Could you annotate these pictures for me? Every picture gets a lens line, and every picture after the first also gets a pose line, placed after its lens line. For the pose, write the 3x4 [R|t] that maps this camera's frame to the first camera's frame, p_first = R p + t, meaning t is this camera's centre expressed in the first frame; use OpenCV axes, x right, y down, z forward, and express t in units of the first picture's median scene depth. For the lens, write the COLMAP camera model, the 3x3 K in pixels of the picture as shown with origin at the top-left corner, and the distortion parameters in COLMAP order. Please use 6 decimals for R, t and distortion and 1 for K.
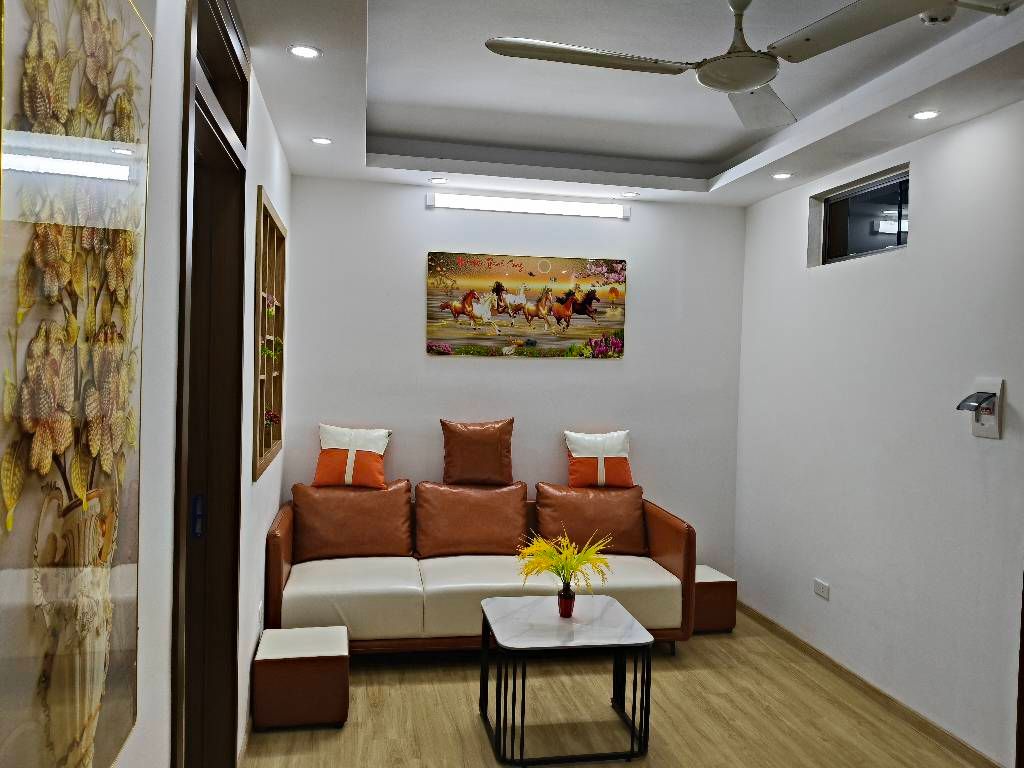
lens RADIAL K [[781.5, 0, 513.8], [0, 781.5, 389.9], [0, 0, 1]] dist [-0.010017, -0.026201]
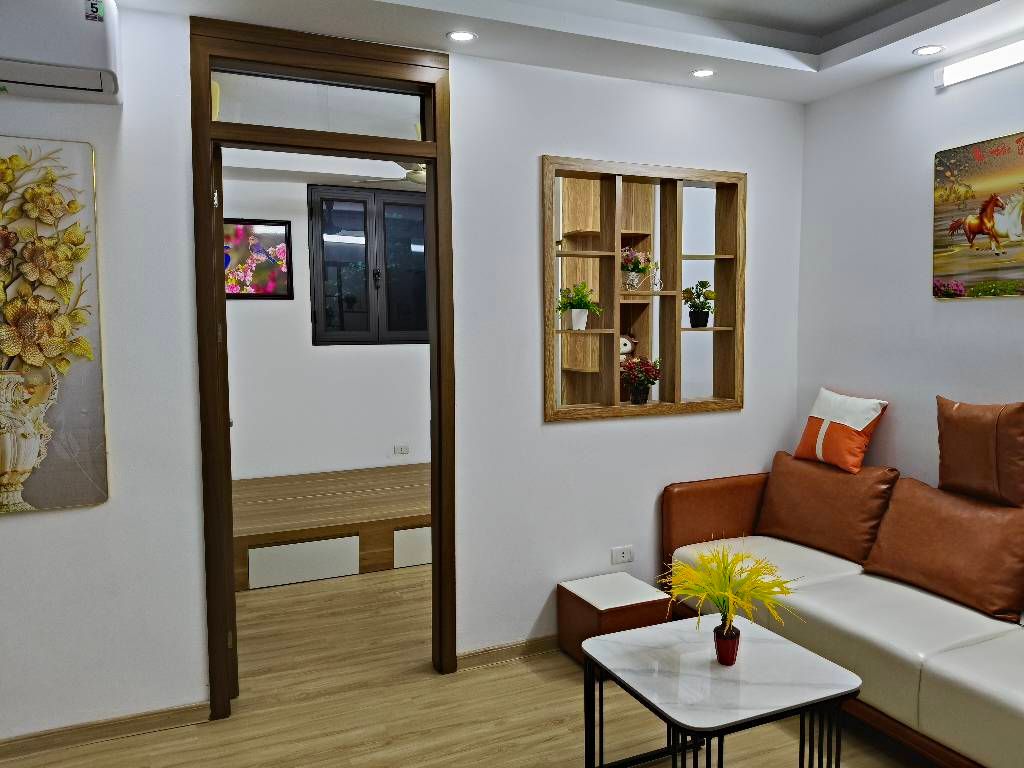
lens RADIAL K [[781.5, 0, 516.4], [0, 781.5, 379.5], [0, 0, 1]] dist [-0.010017, -0.026201]
pose [[0.211236, 0.036760, -0.976744, 0.500933], [-0.026593, 0.999139, 0.031852, 0.015905], [0.977073, 0.019246, 0.212031, 0.482086]]
